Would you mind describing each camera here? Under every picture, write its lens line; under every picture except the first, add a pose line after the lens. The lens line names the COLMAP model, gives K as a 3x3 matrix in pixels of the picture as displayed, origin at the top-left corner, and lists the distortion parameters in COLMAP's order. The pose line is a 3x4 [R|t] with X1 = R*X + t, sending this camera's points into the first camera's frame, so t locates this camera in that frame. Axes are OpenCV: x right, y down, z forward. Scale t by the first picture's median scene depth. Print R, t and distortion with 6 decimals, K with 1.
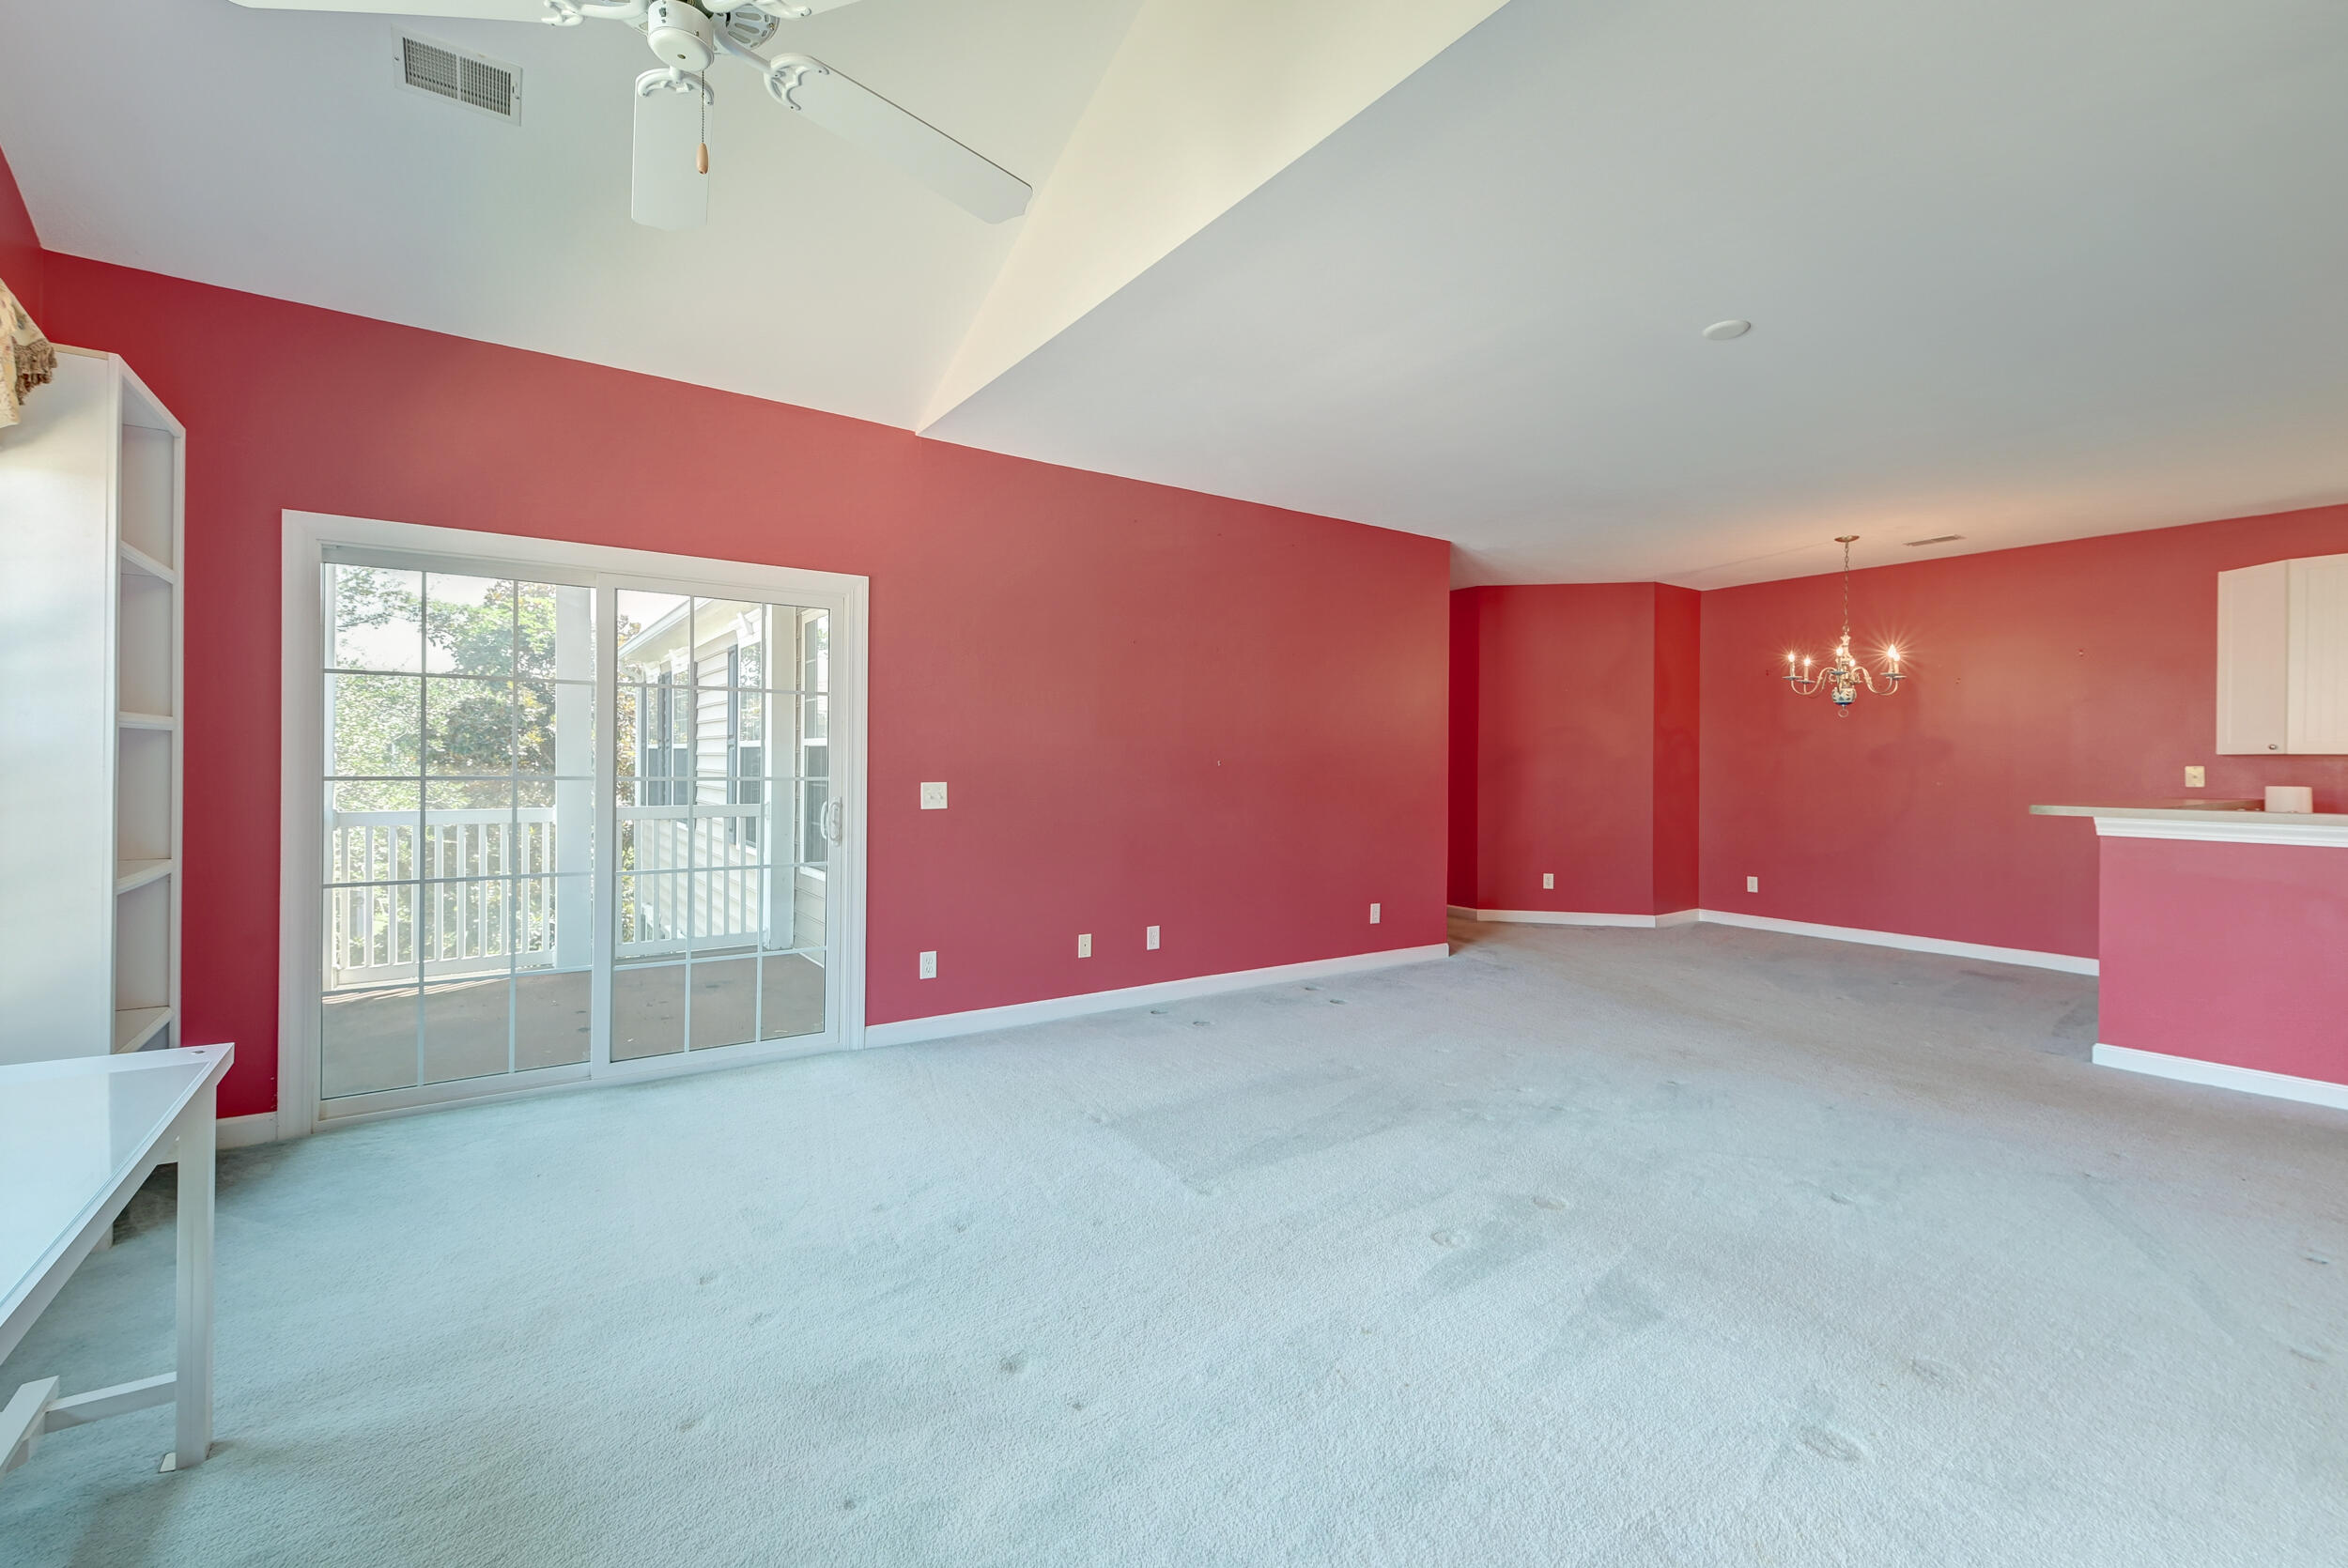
lens RADIAL K [[986.9, 0, 1175.5], [0, 986.9, 753.0], [0, 0, 1]] dist [0.004955, 0.000205]
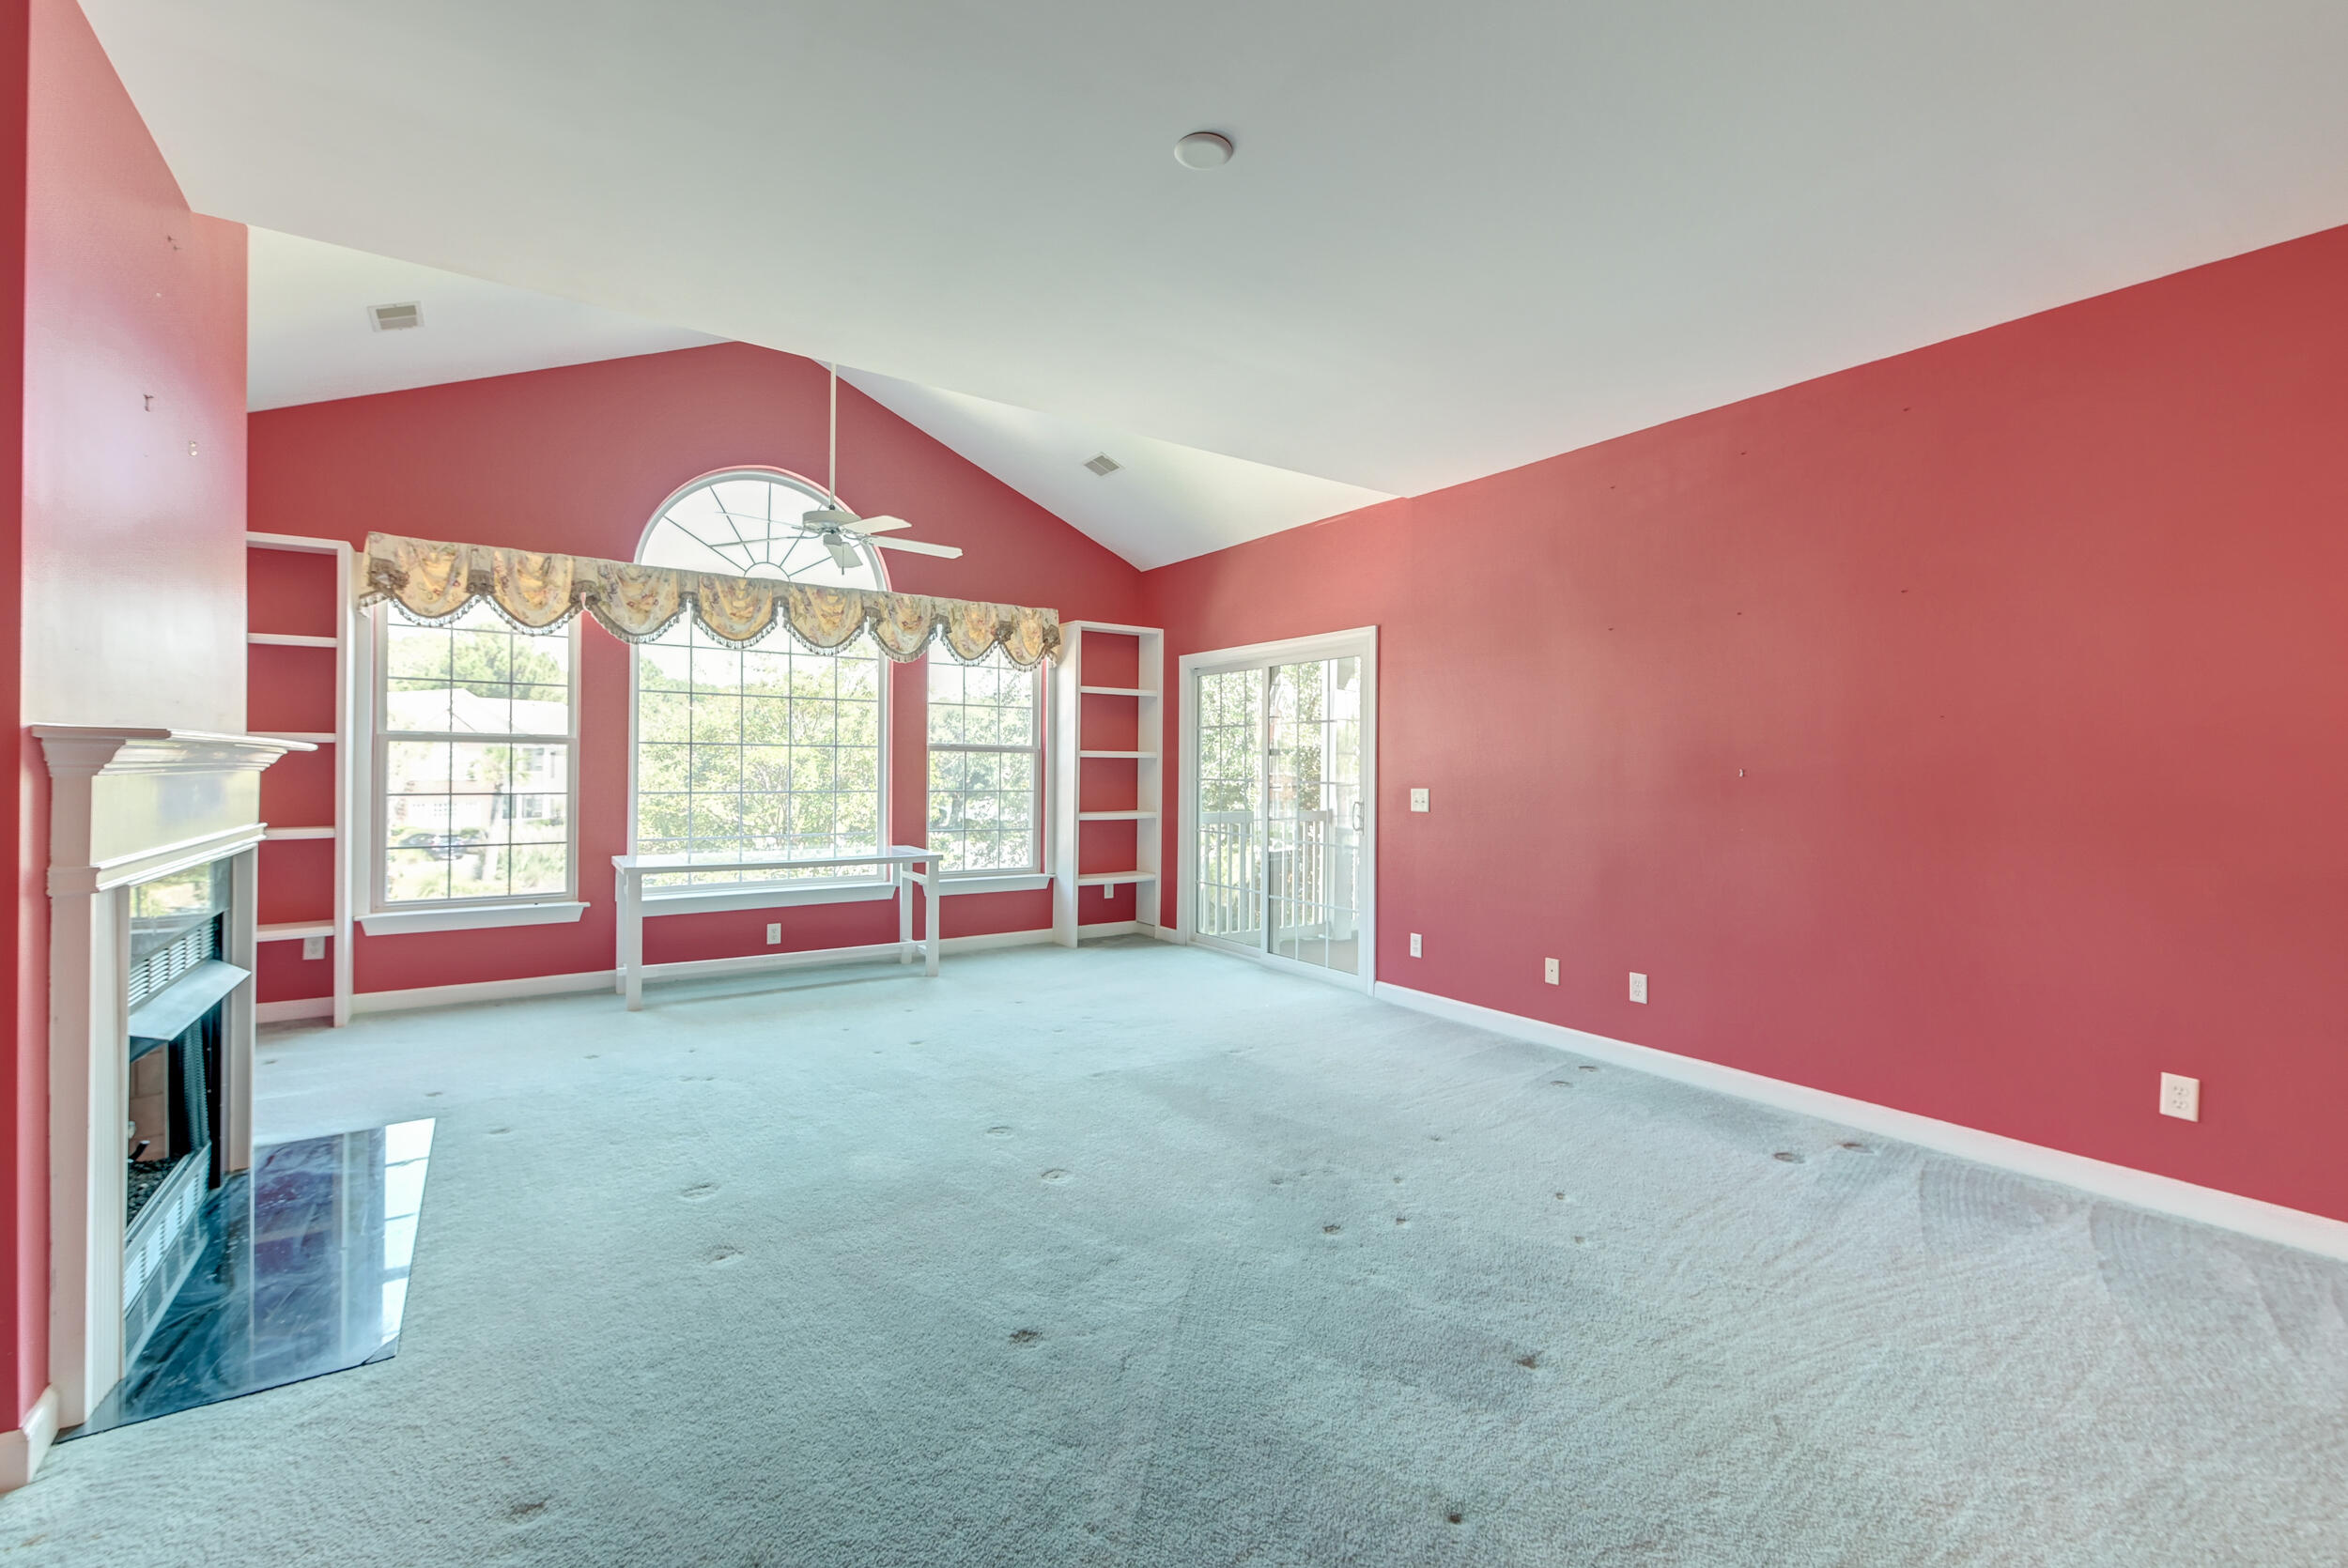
lens RADIAL K [[985.4, 0, 1167.0], [0, 985.4, 769.6], [0, 0, 1]] dist [0.007466, -0.000449]
pose [[-0.001752, -0.007216, -0.999972, 0.673657], [-0.001470, 0.999973, -0.007214, 0.012077], [0.999997, 0.001457, -0.001762, 0.522403]]
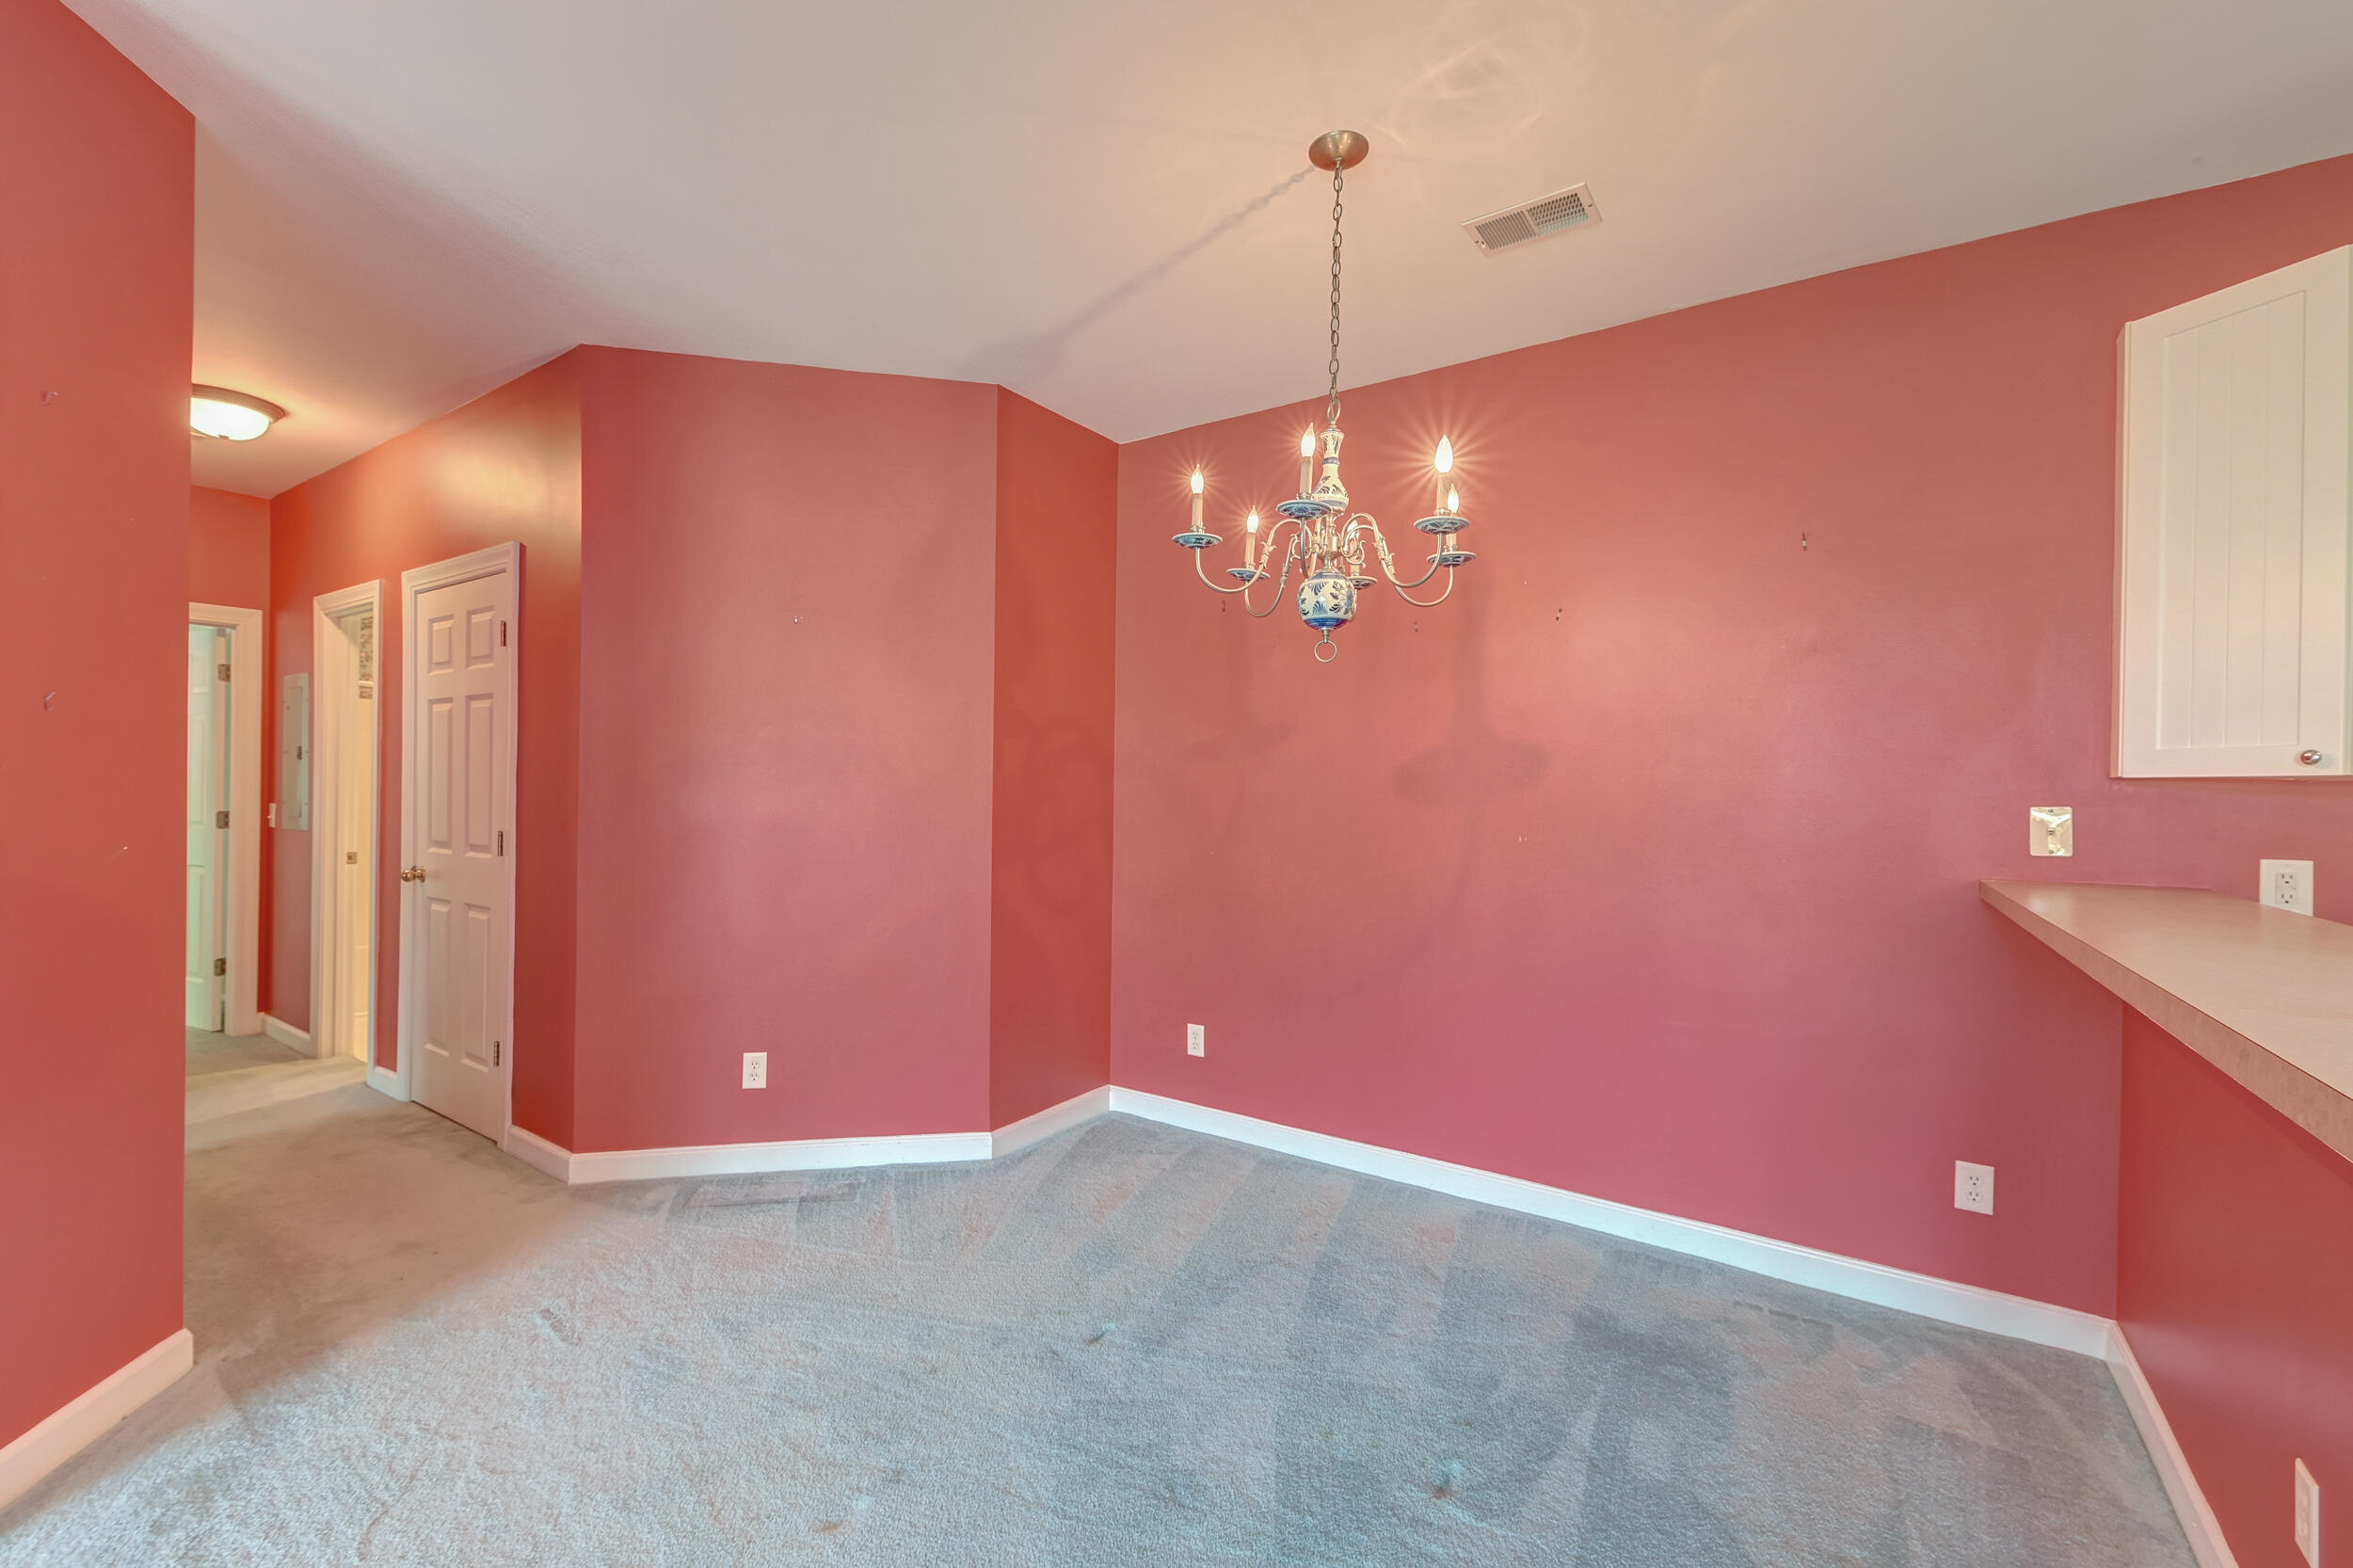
lens RADIAL K [[994.4, 0, 1176.5], [0, 994.4, 784.0], [0, 0, 1]] dist [0.002667, 0.000125]
pose [[0.931738, 0.004897, 0.363099, 0.513363], [-0.008940, 0.999915, 0.009456, 0.003224], [-0.363022, -0.012057, 0.931703, 0.711485]]
